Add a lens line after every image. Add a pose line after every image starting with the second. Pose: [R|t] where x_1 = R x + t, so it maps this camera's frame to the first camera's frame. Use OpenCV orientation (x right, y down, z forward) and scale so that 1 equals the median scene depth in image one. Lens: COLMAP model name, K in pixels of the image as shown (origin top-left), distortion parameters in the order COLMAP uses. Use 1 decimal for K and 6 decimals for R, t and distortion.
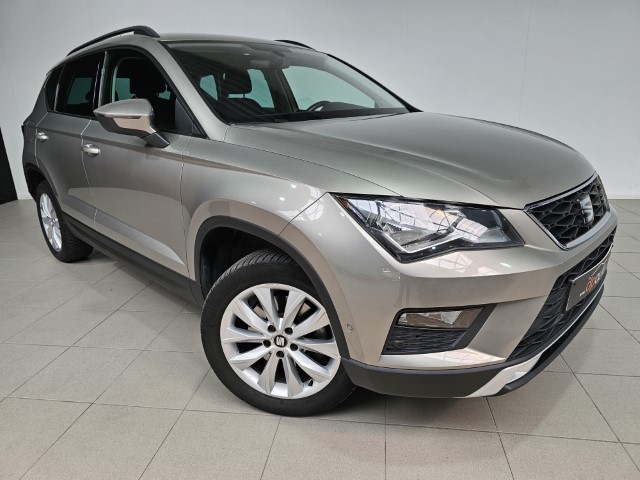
lens RADIAL K [[432.0, 0, 315.2], [0, 432.0, 229.8], [0, 0, 1]] dist [0.054607, -0.000681]
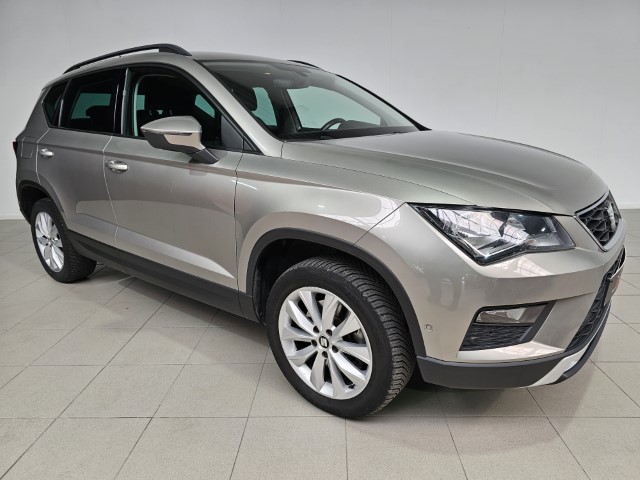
lens RADIAL K [[428.7, 0, 320.0], [0, 428.7, 240.0], [0, 0, 1]] dist [0.060353, -0.003262]
pose [[0.993731, -0.021693, 0.109671, -0.216792], [0.023343, 0.999633, -0.013778, 0.011475], [-0.109332, 0.016251, 0.993872, -0.034066]]
